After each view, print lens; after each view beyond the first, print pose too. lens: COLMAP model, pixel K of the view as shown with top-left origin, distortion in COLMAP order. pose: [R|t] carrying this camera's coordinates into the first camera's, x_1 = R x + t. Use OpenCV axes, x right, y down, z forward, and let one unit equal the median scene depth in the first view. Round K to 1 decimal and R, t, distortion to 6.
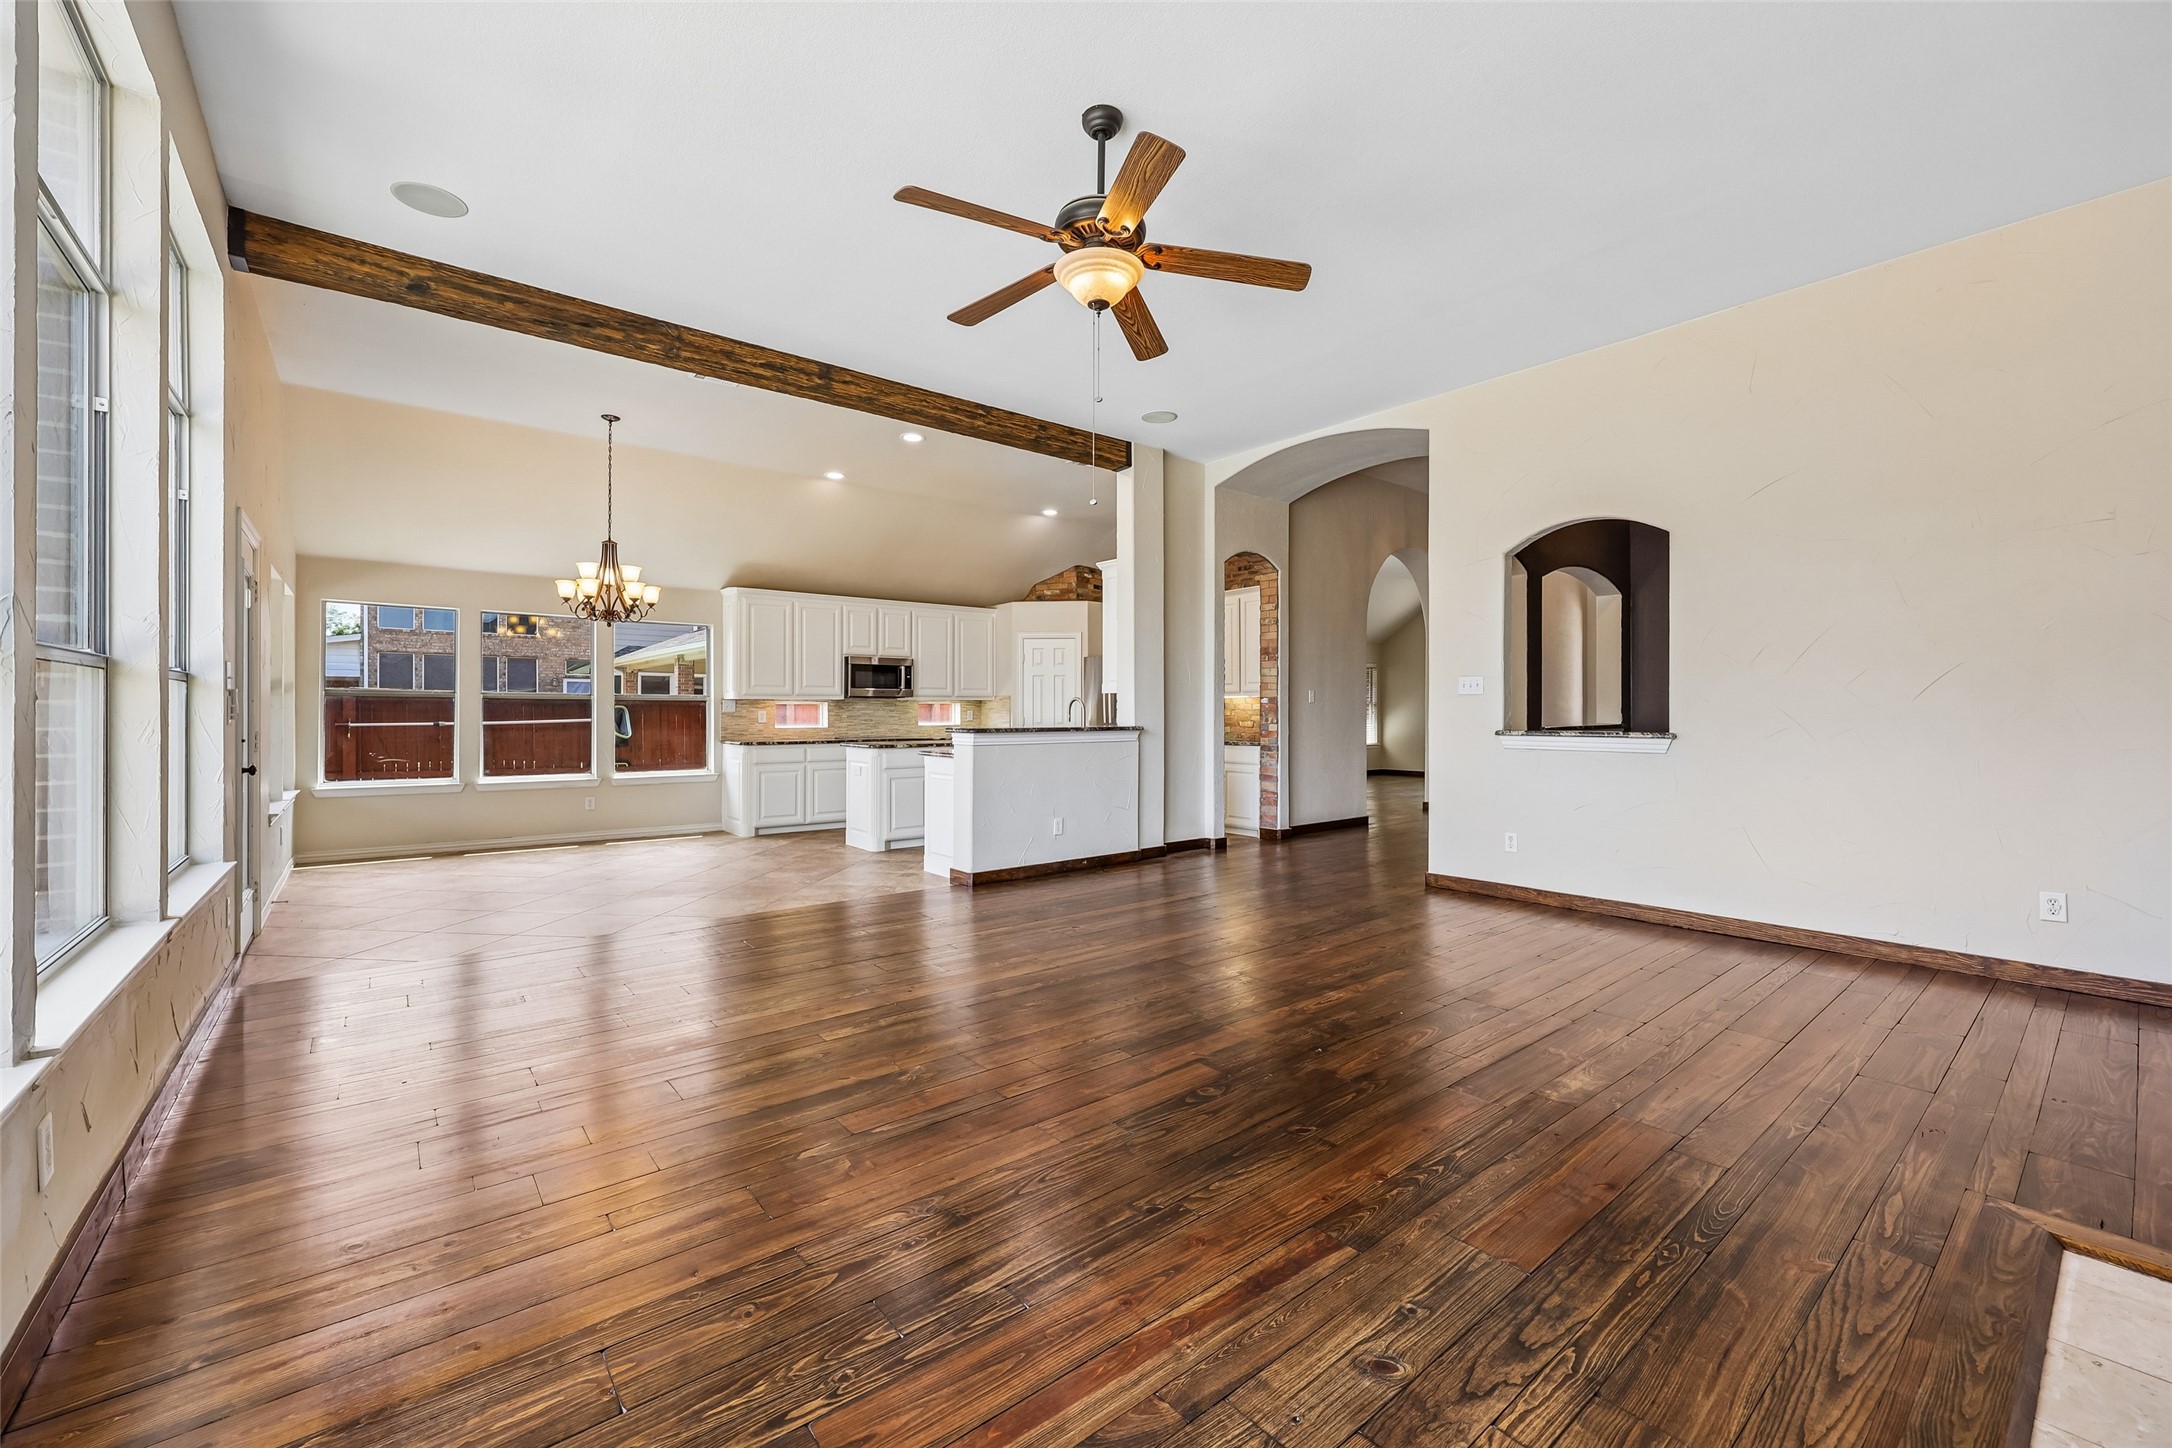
lens RADIAL K [[882.6, 0, 1095.2], [0, 882.6, 714.6], [0, 0, 1]] dist [0.003160, 0.000044]
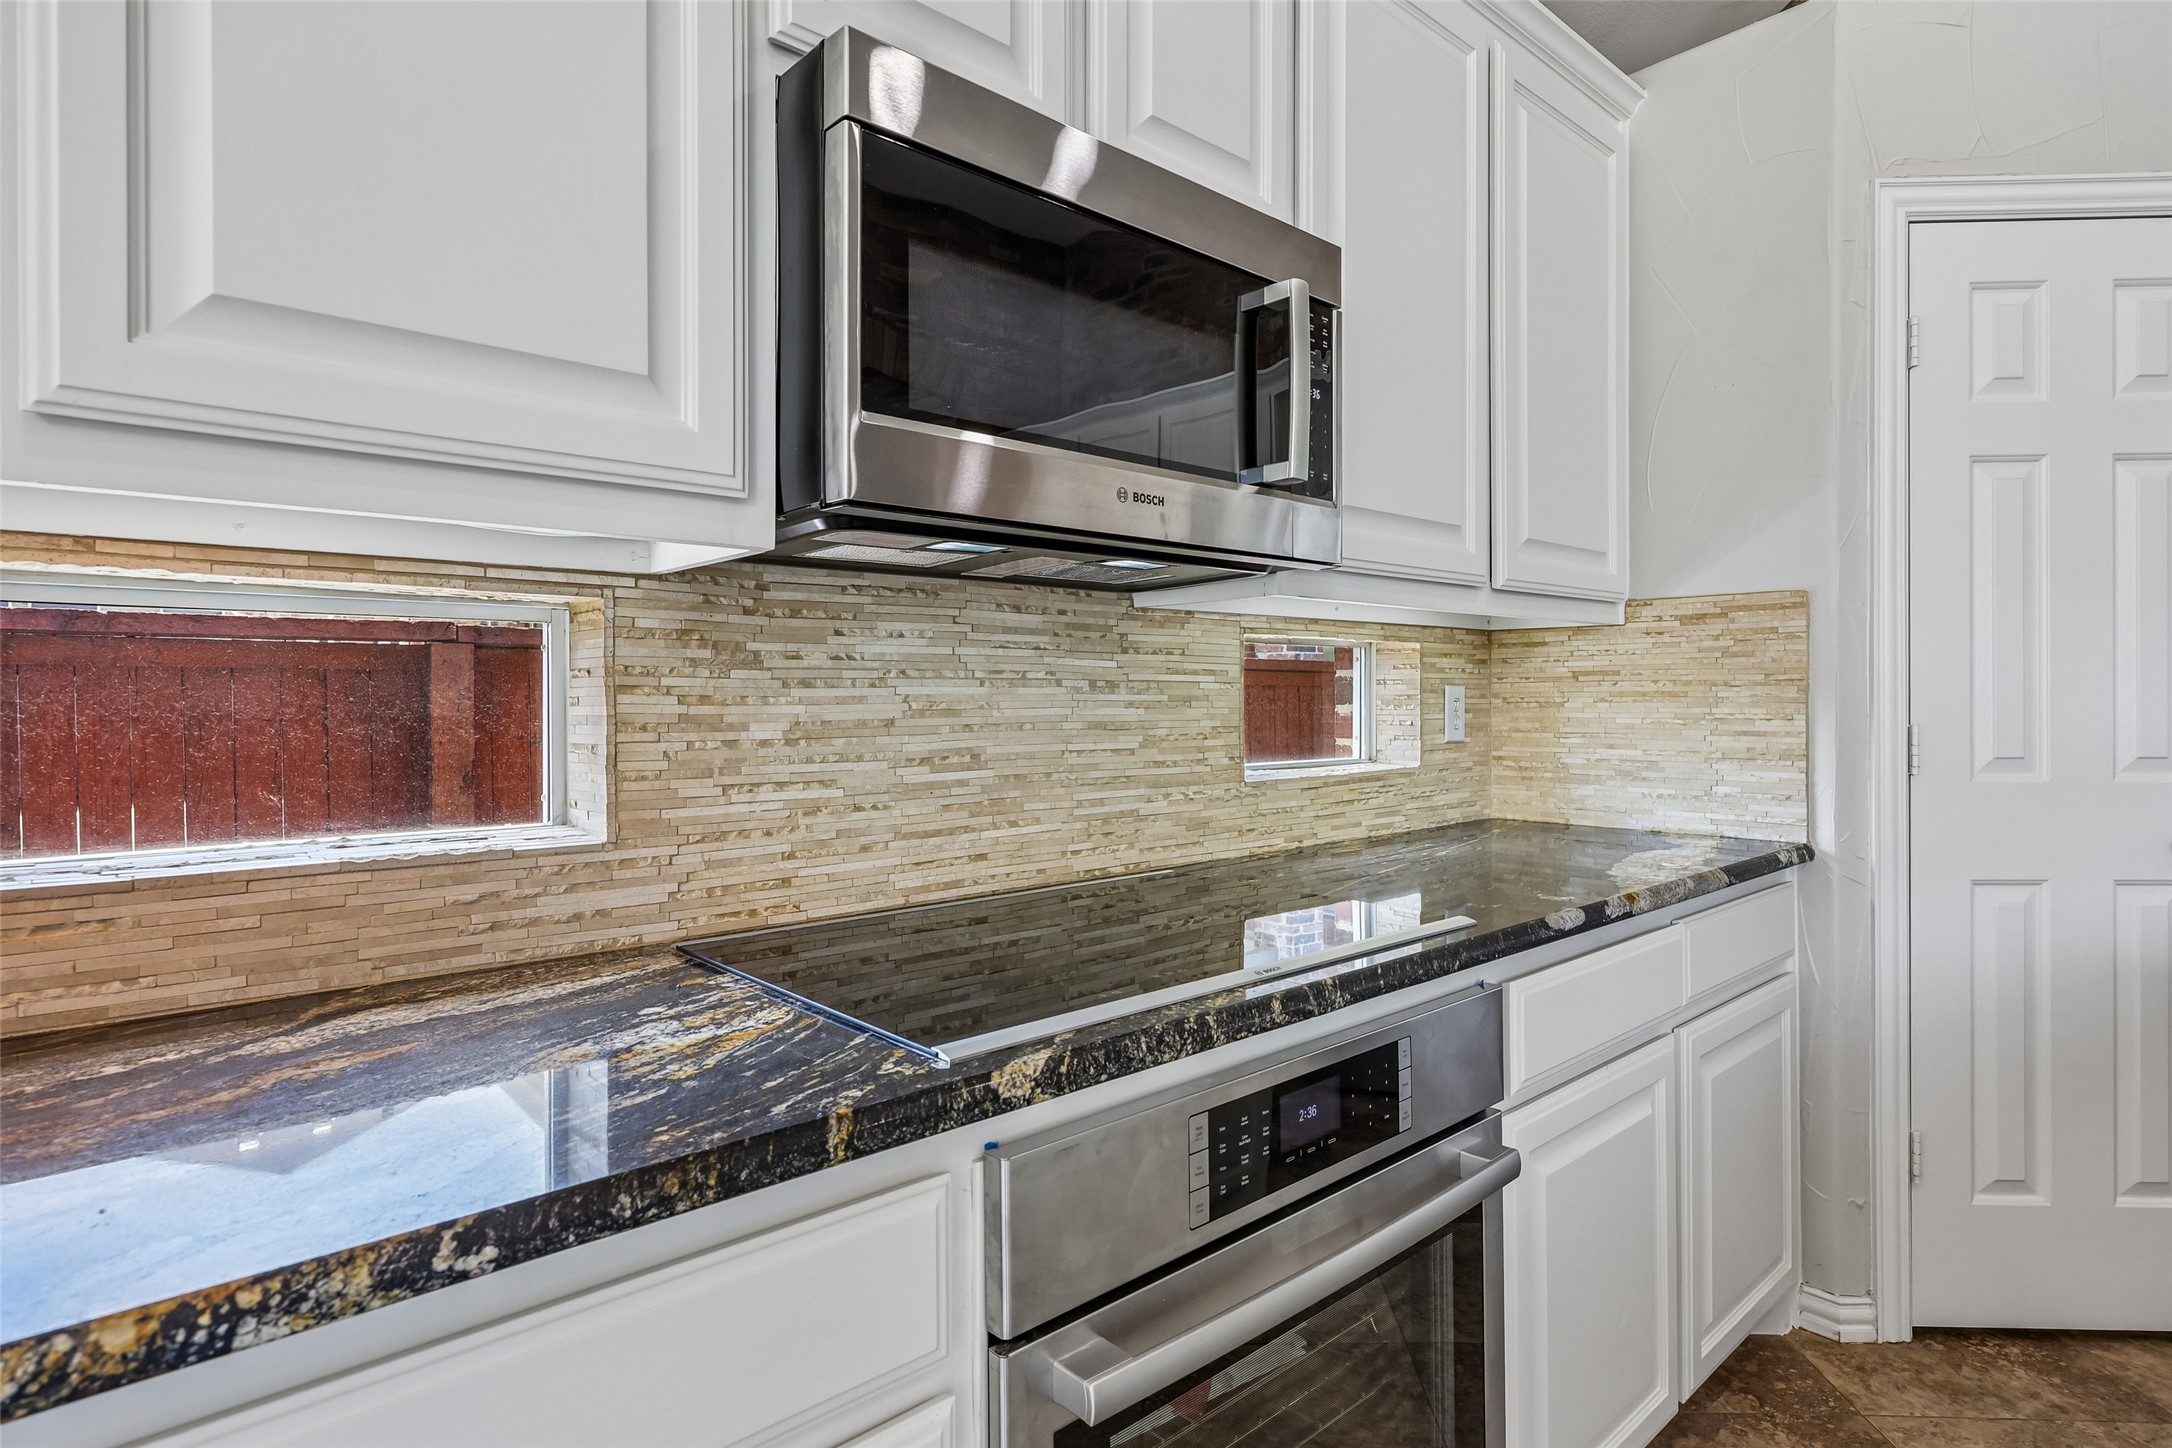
lens RADIAL K [[1141.8, 0, 1088.3], [0, 1141.8, 708.6], [0, 0, 1]] dist [0.001671, -0.000508]
pose [[0.999265, -0.004745, 0.038050, -0.253330], [0.004710, 0.999988, 0.000993, -0.000952], [-0.038055, -0.000813, 0.999275, 0.869540]]
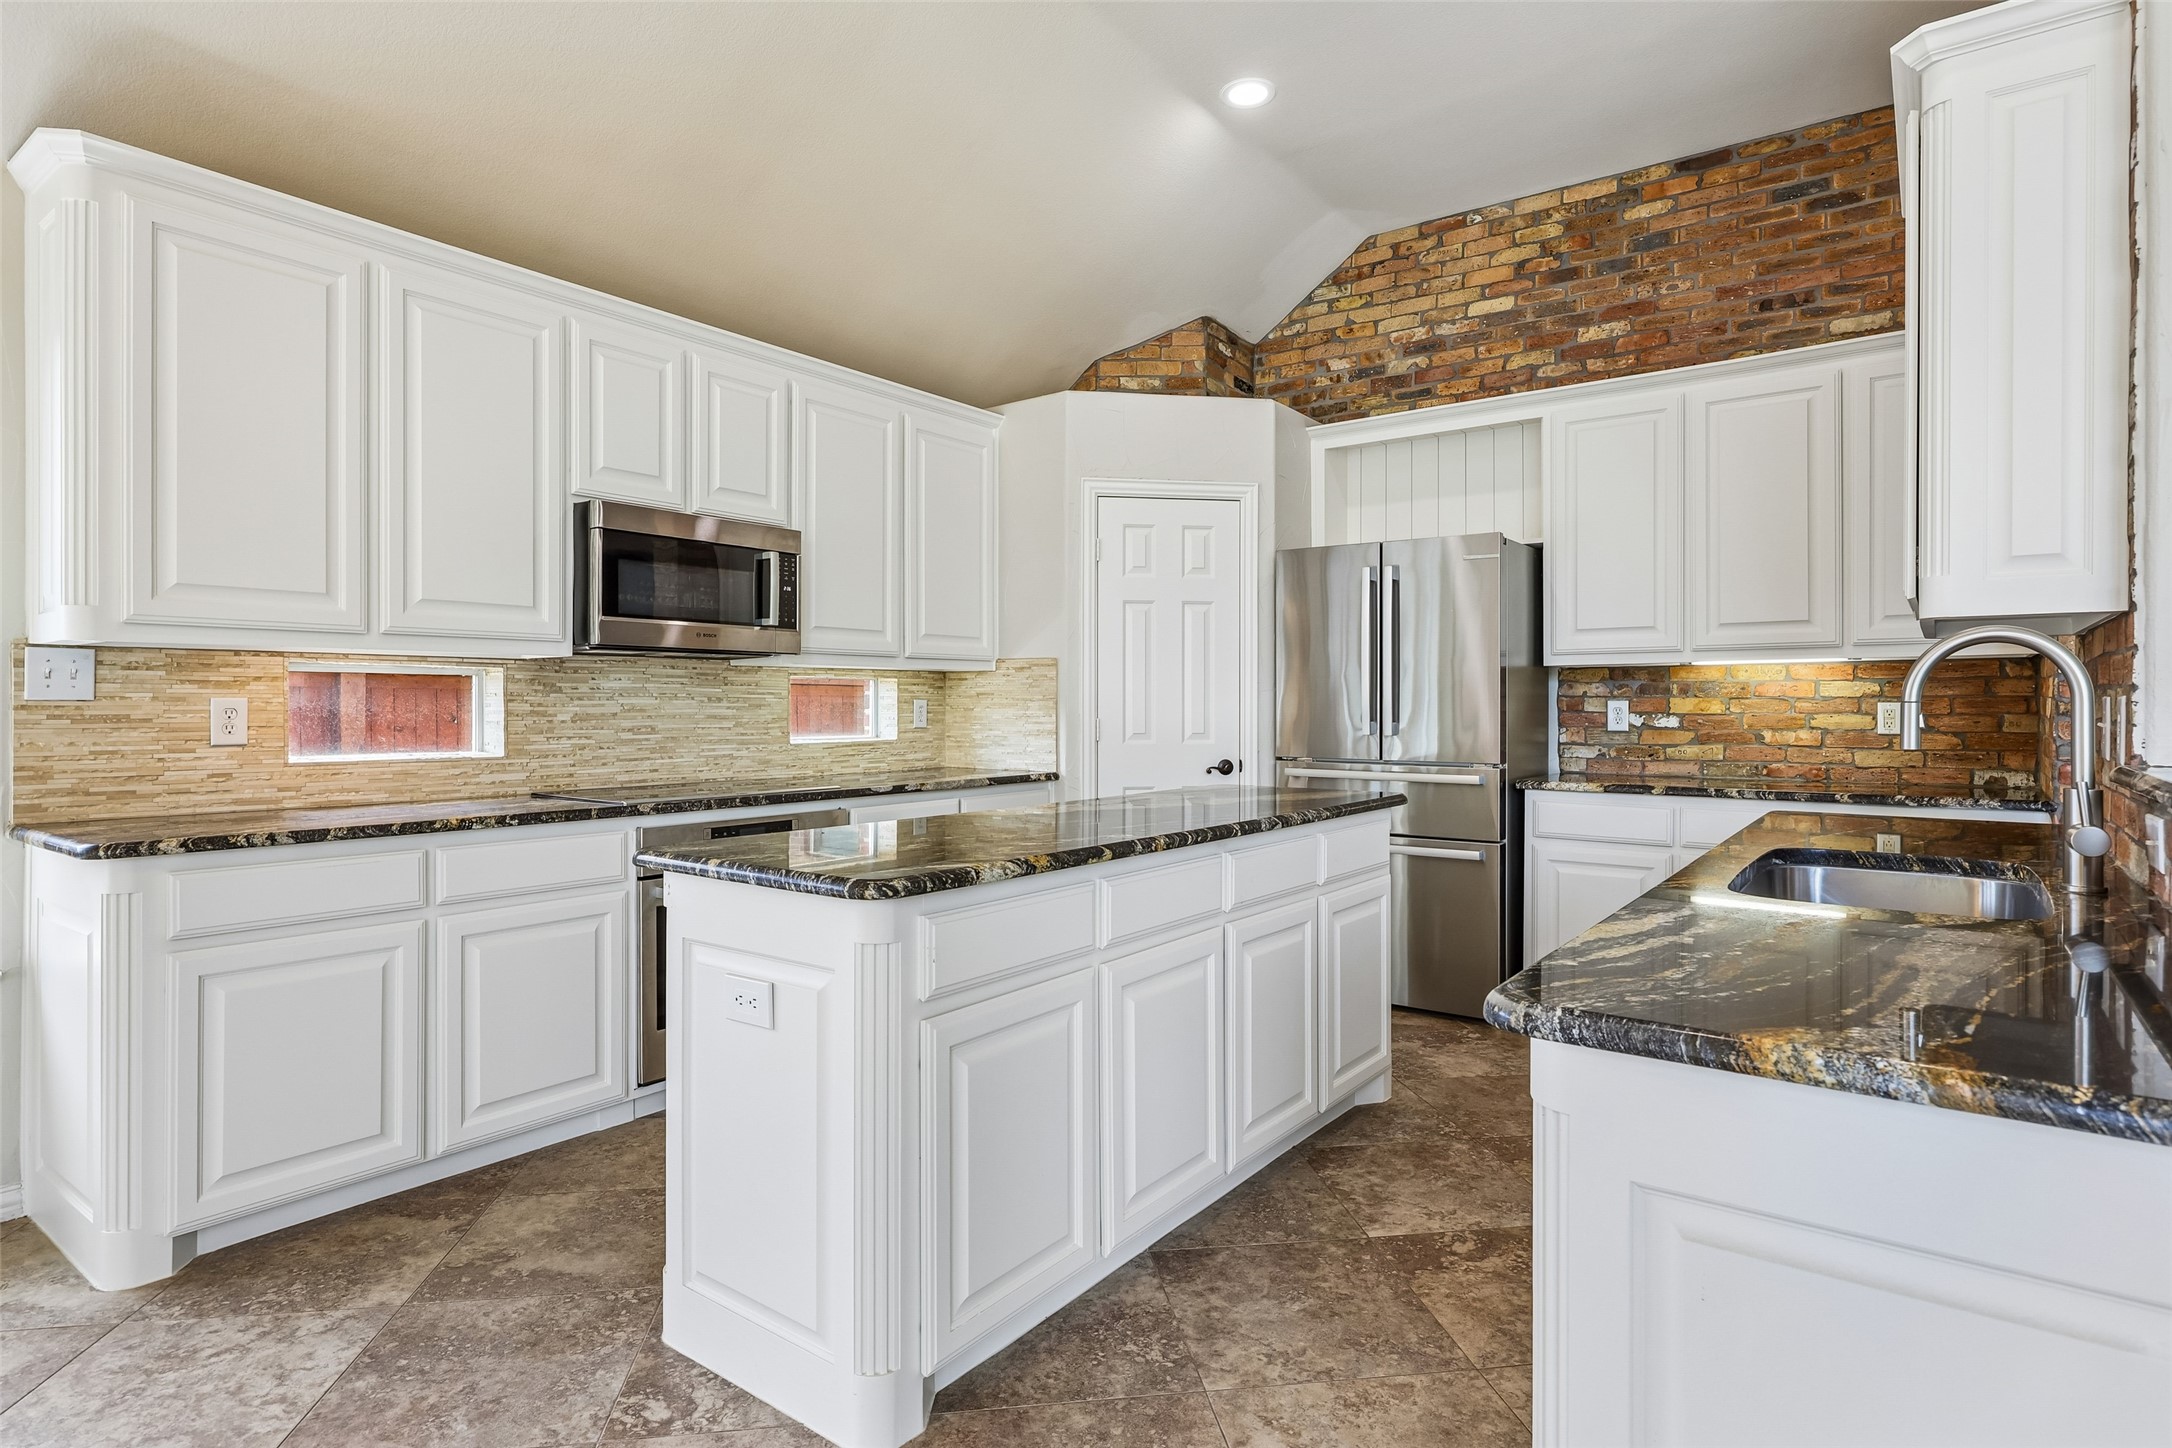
lens RADIAL K [[1141.8, 0, 1083.6], [0, 1141.8, 717.3], [0, 0, 1]] dist [0.001671, -0.000508]
pose [[0.972946, -0.000942, 0.231032, -0.207634], [0.000003, 0.999992, 0.004067, 0.000434], [-0.231034, -0.003957, 0.972938, 0.602540]]
